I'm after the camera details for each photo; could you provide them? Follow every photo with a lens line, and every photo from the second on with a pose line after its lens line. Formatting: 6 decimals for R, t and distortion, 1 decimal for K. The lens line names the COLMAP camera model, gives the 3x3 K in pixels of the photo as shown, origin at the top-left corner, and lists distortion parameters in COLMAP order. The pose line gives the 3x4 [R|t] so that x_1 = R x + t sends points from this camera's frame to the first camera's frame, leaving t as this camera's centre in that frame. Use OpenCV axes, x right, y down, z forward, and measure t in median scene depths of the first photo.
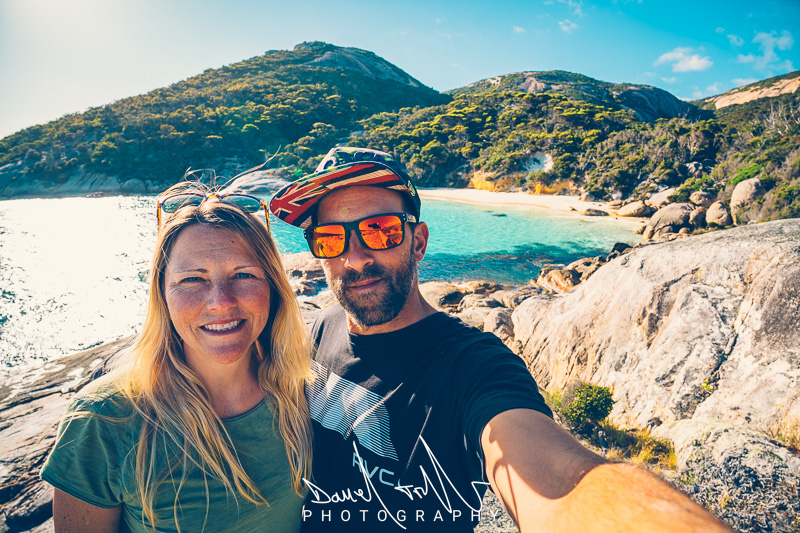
lens RADIAL K [[382.8, 0, 404.4], [0, 382.8, 263.2], [0, 0, 1]] dist [-0.110773, 0.023479]
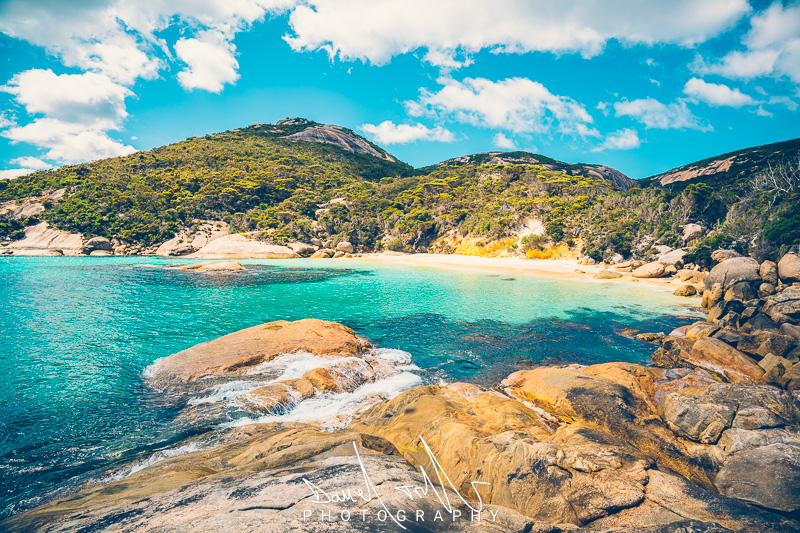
lens RADIAL K [[372.5, 0, 403.6], [0, 372.5, 263.2], [0, 0, 1]] dist [-0.110758, 0.022853]
pose [[0.997229, 0.009045, 0.073840, -0.032200], [0.004616, 0.983145, -0.182769, -0.001388], [-0.074249, 0.182603, 0.980379, 0.077092]]
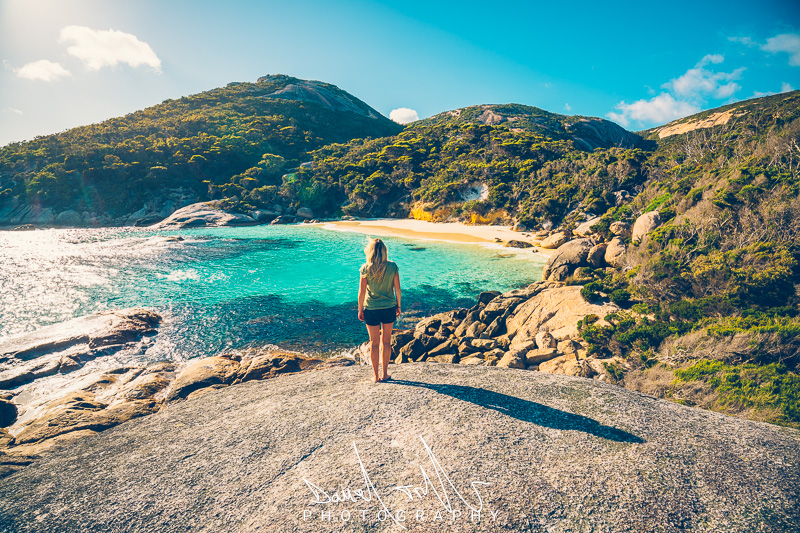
lens RADIAL K [[372.5, 0, 403.6], [0, 372.5, 263.2], [0, 0, 1]] dist [-0.110758, 0.022853]
pose [[0.997143, -0.015643, 0.073897, 0.073221], [0.020435, 0.997705, -0.064548, -0.015887], [-0.072718, 0.065874, 0.995175, 0.035217]]
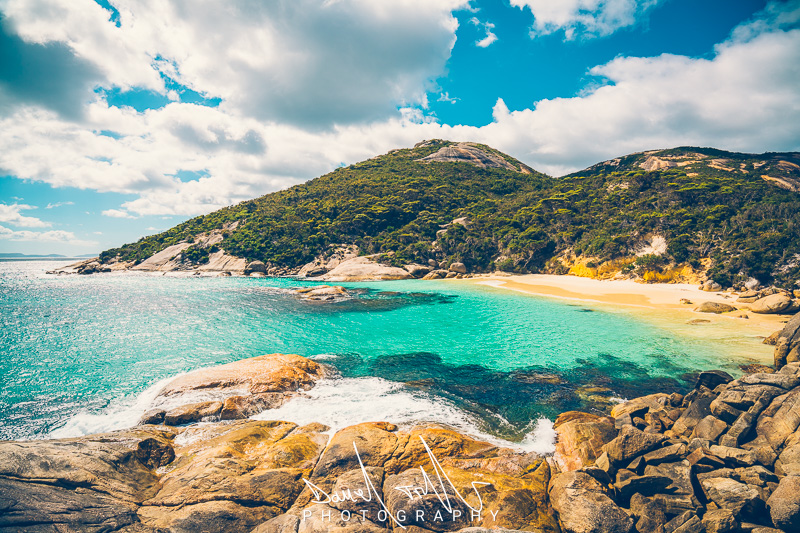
lens RADIAL K [[372.5, 0, 402.5], [0, 372.5, 263.4], [0, 0, 1]] dist [-0.113187, 0.024848]
pose [[0.948478, -0.001854, -0.316838, 0.060933], [-0.066041, 0.976863, -0.203415, -0.018656], [0.309885, 0.213858, 0.926410, 0.056778]]
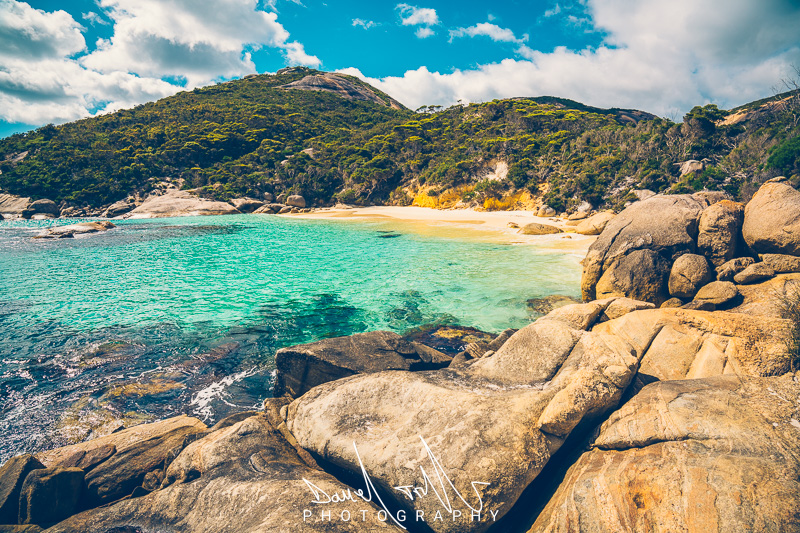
lens RADIAL K [[372.5, 0, 402.5], [0, 372.5, 263.4], [0, 0, 1]] dist [-0.113187, 0.024848]
pose [[0.999951, -0.005045, -0.008462, 0.139730], [0.004496, 0.997956, -0.063753, -0.019141], [0.008767, 0.063712, 0.997930, 0.183118]]
